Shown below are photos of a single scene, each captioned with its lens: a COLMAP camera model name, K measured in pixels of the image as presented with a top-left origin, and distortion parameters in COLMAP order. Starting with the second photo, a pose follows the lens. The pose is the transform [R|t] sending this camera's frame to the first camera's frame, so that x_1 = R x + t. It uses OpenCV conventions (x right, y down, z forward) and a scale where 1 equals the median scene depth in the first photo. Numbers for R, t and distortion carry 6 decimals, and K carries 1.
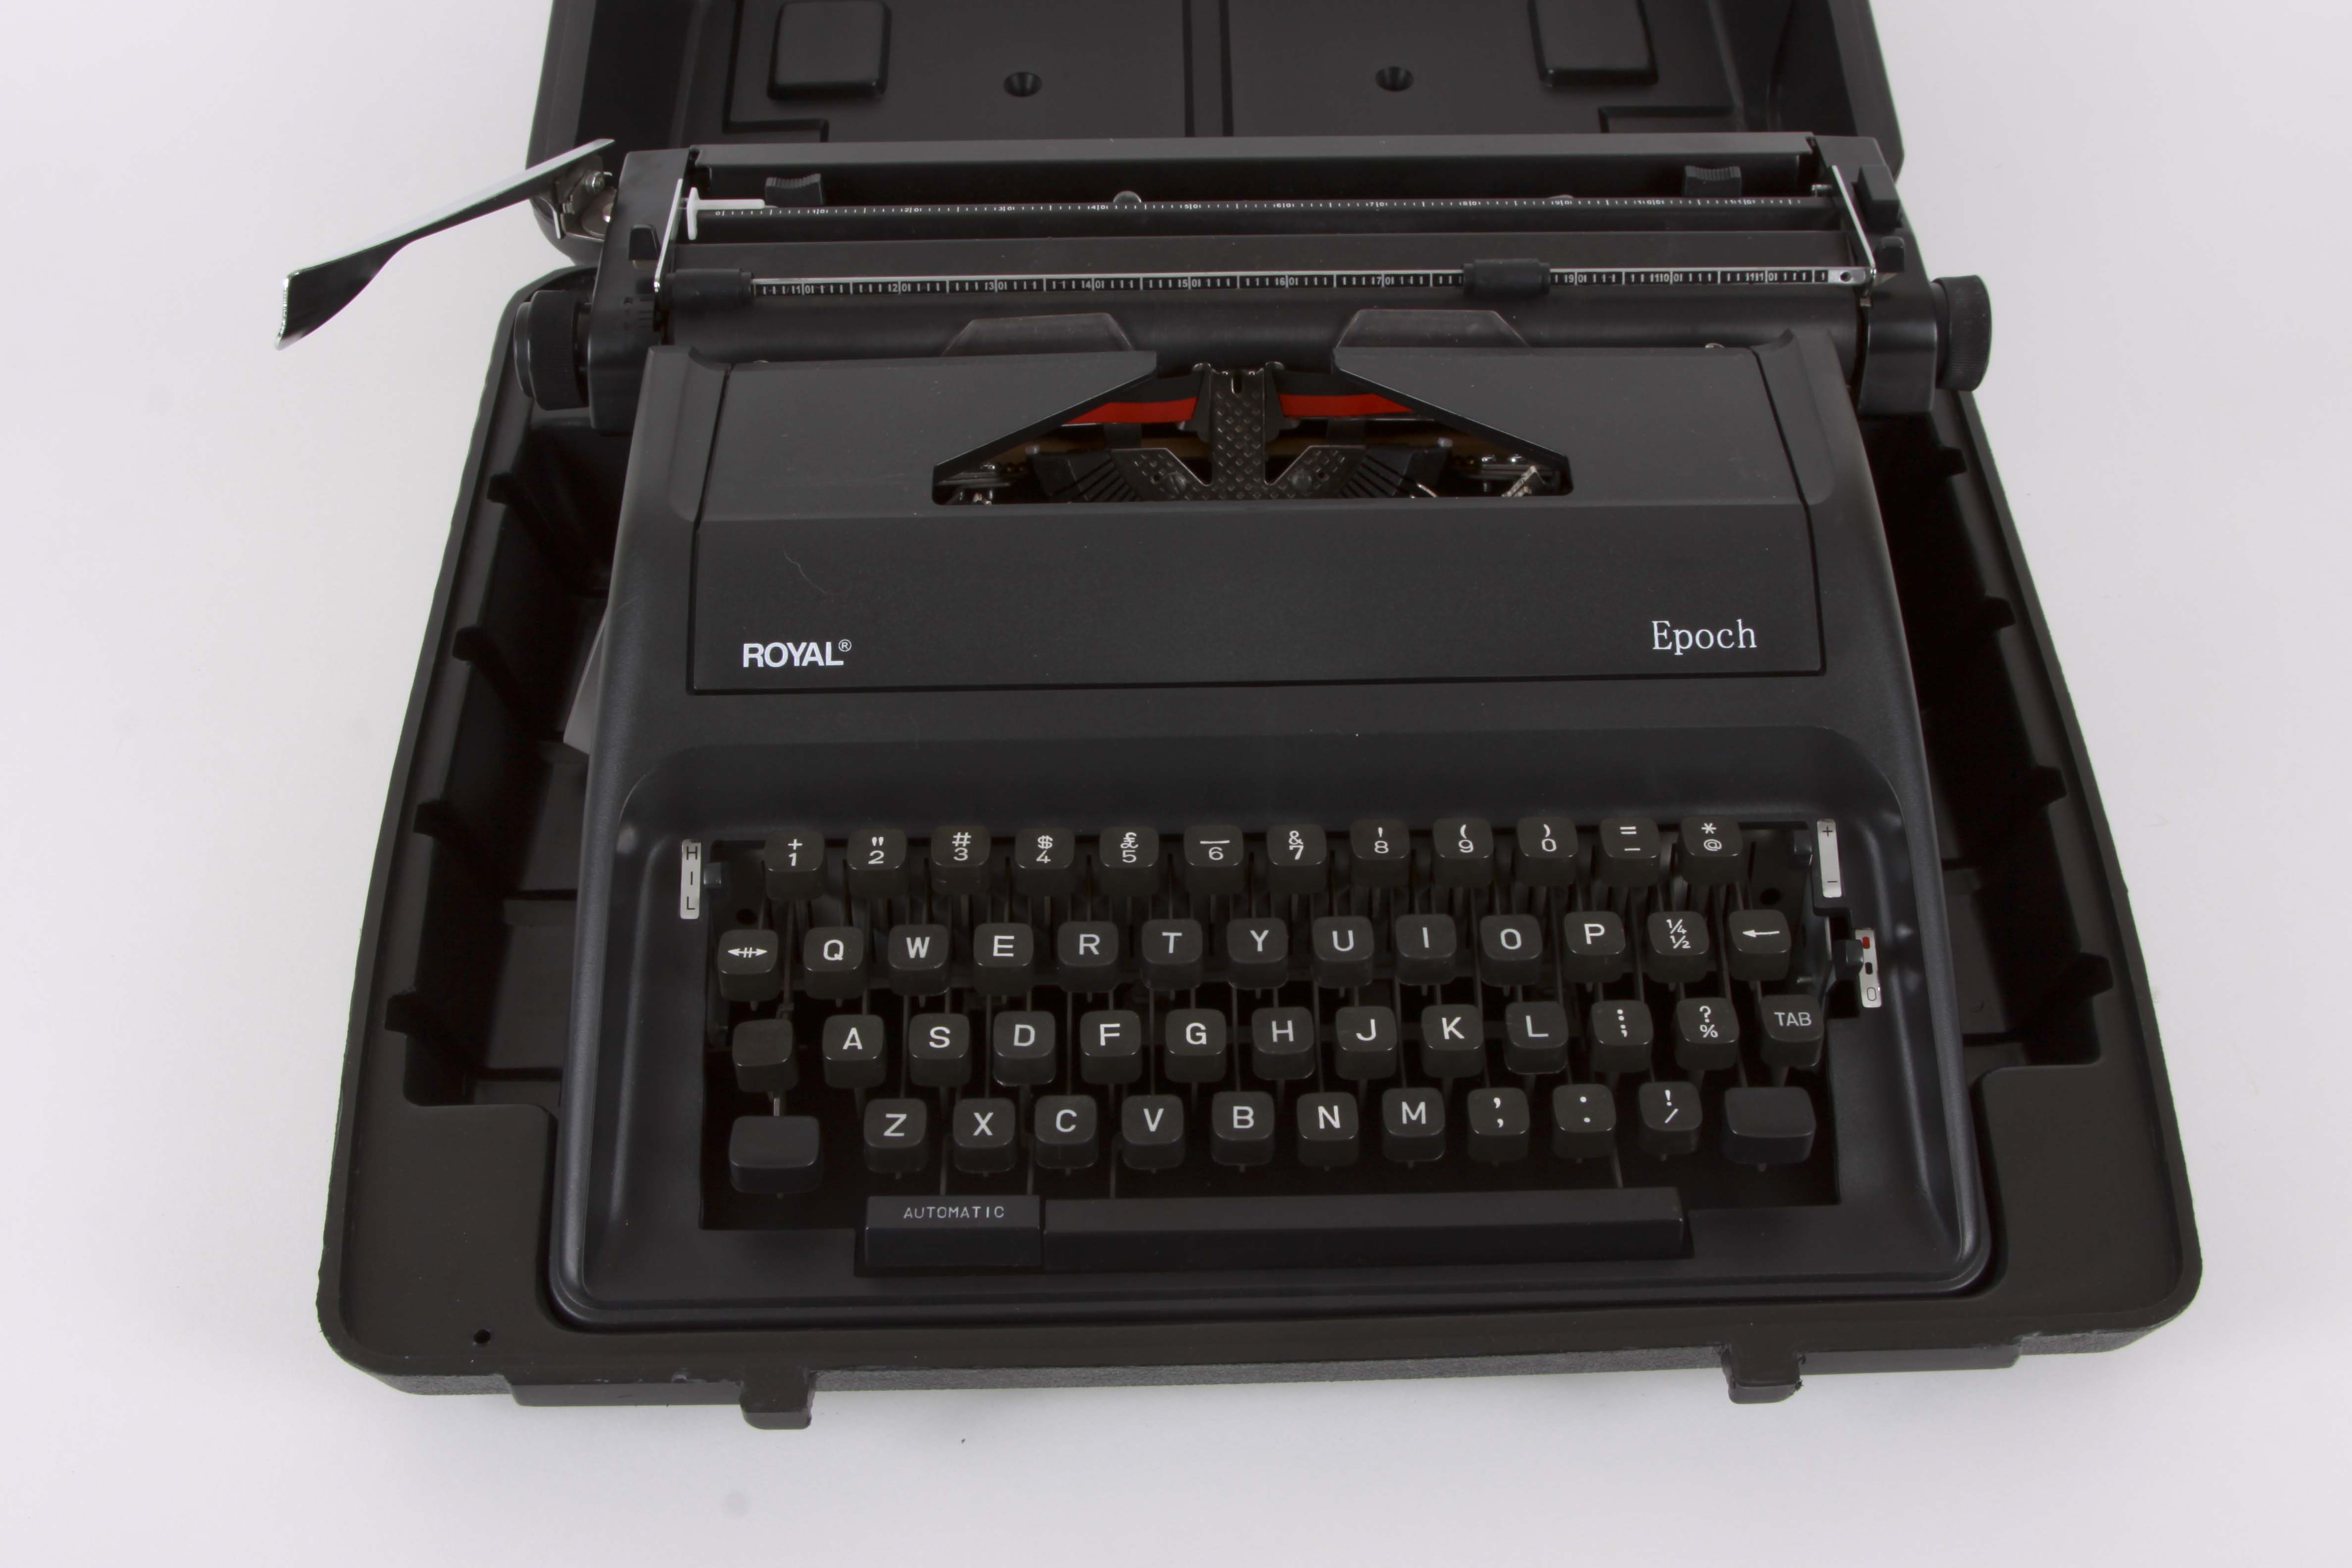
lens RADIAL K [[2753.4, 0, 1197.4], [0, 2753.4, 788.5], [0, 0, 1]] dist [-0.109971, 0.000000]
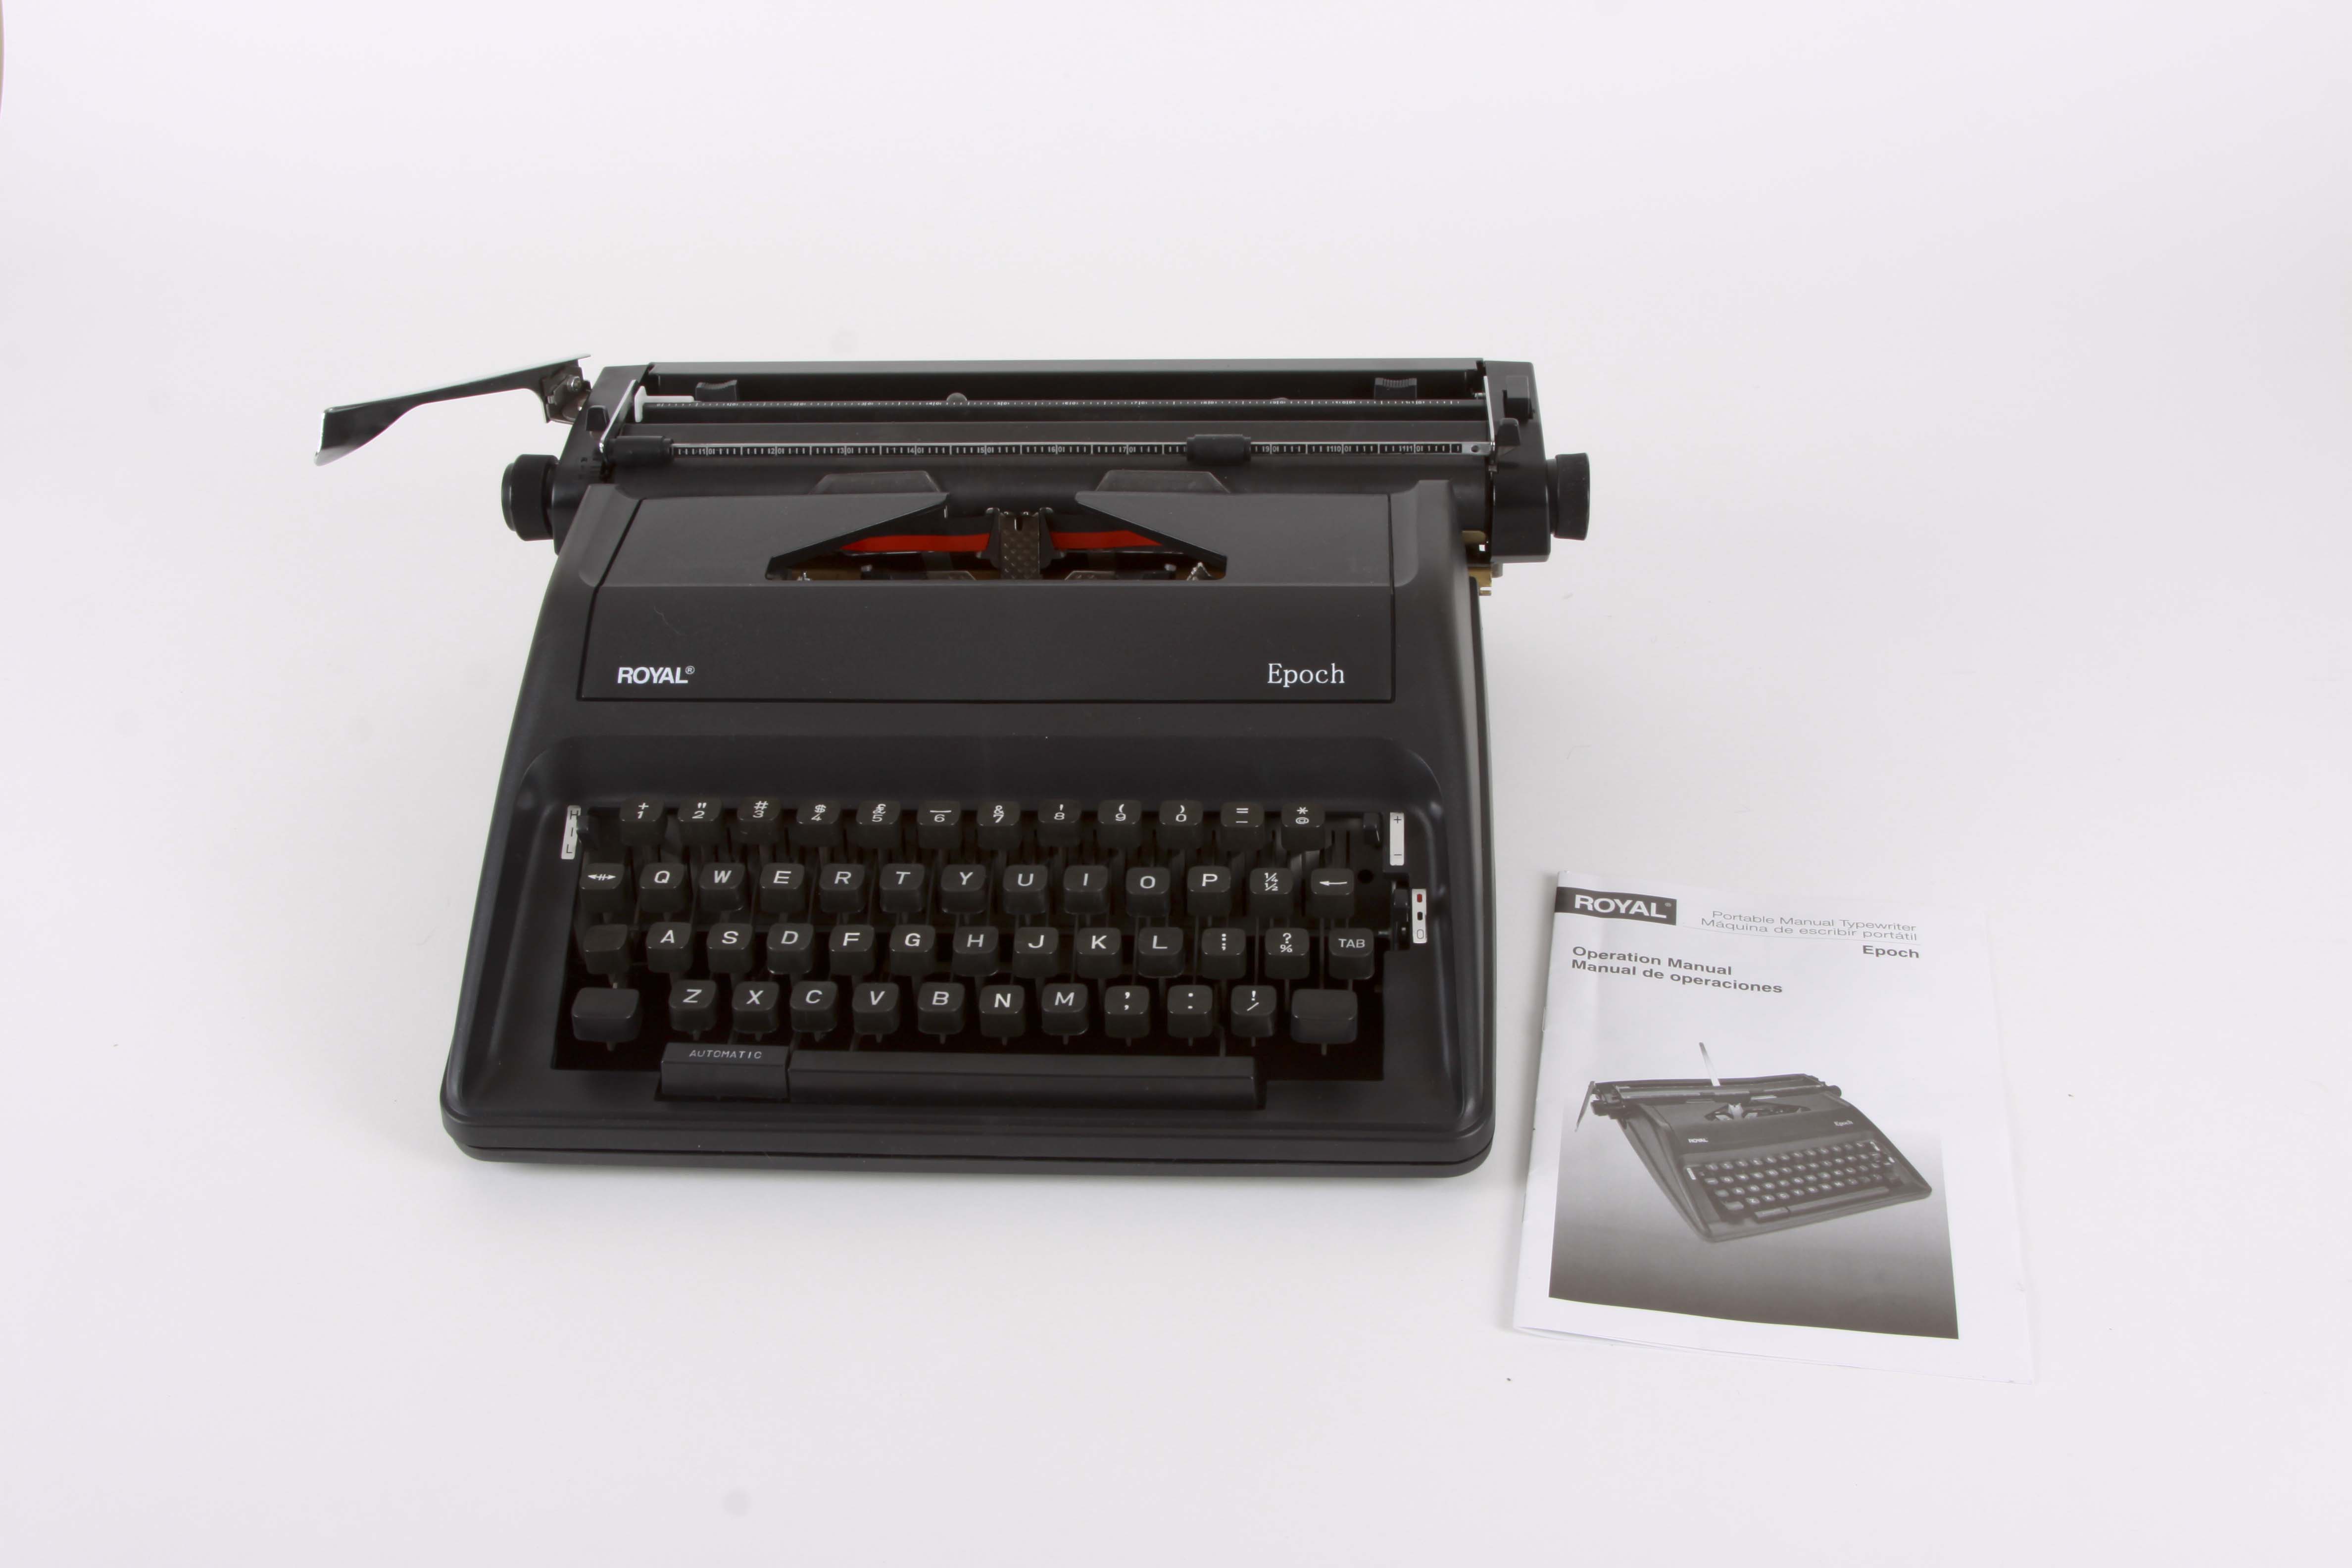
lens RADIAL K [[2753.4, 0, 1217.5], [0, 2753.4, 865.8], [0, 0, 1]] dist [-0.109971, 0.000000]
pose [[0.996283, 0.021553, -0.083397, 0.257223], [-0.033460, 0.988993, -0.144126, 0.237845], [0.079373, 0.146381, 0.986039, -0.340668]]
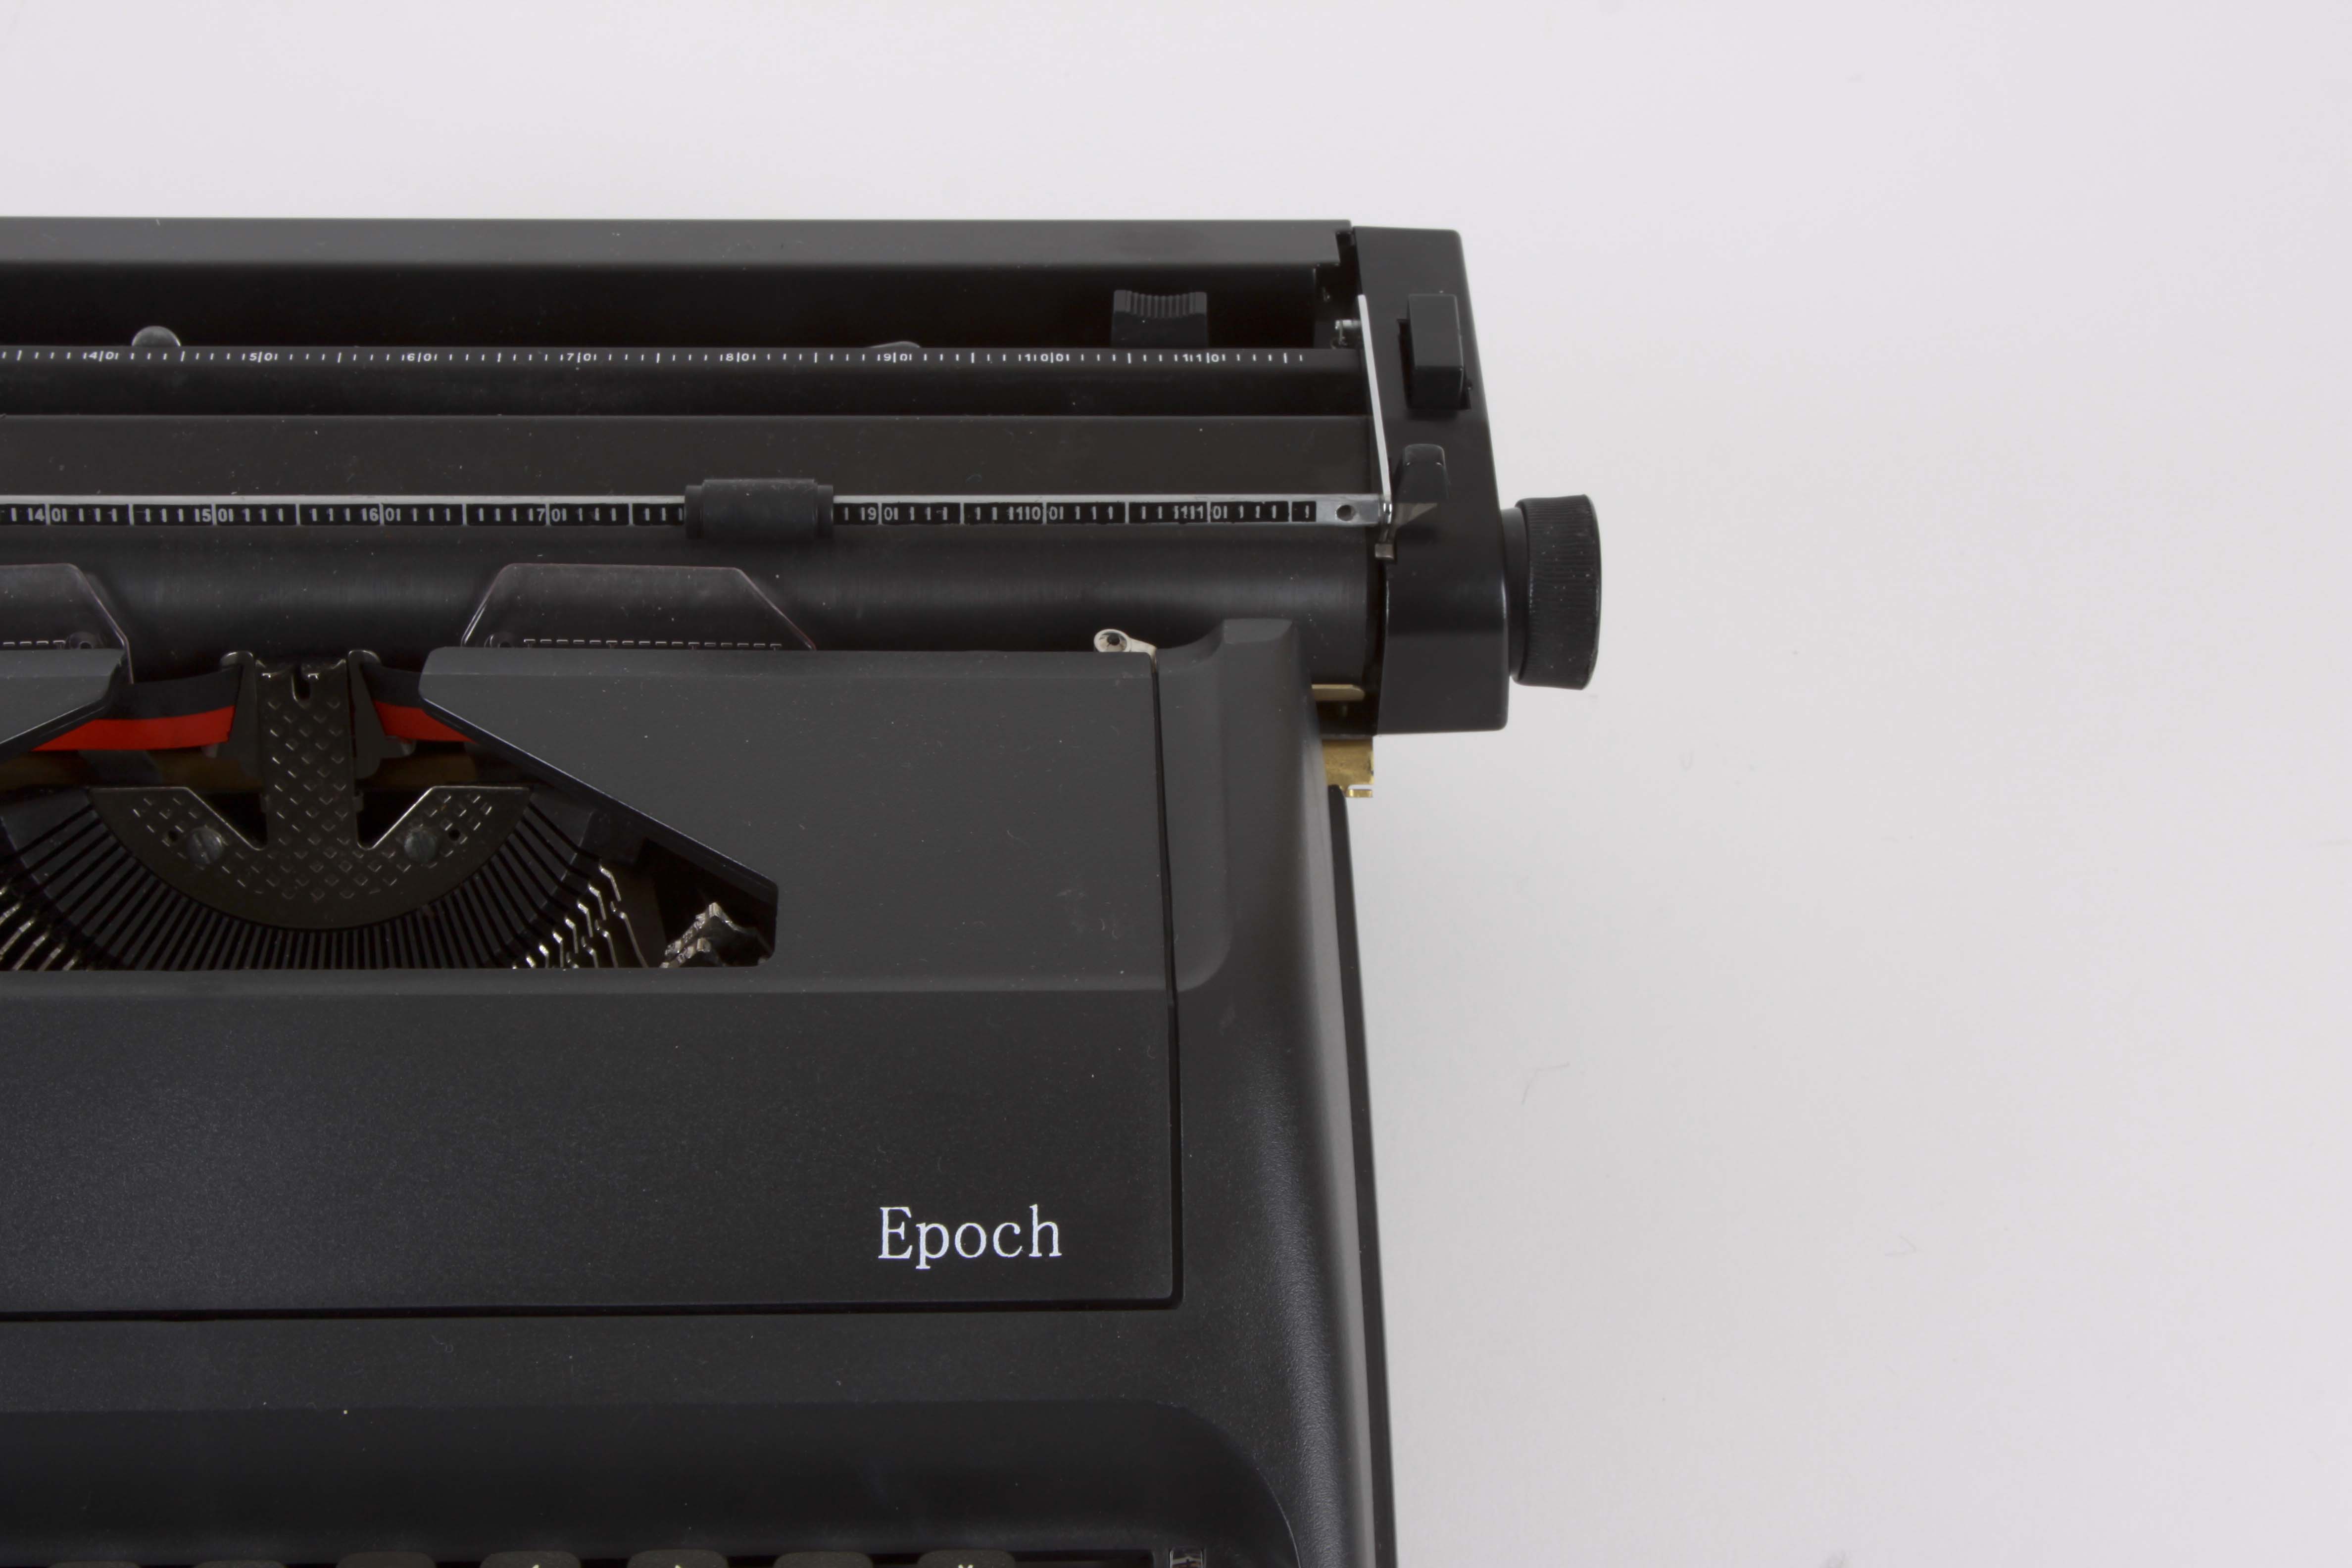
lens RADIAL K [[3686.1, 0, 1244.6], [0, 3686.1, 729.2], [0, 0, 1]] dist [-0.014241, 0.000000]
pose [[0.999494, 0.016239, 0.027338, 0.219625], [-0.017135, 0.999313, 0.032872, -0.187978], [-0.026785, -0.033323, 0.999086, 0.231111]]
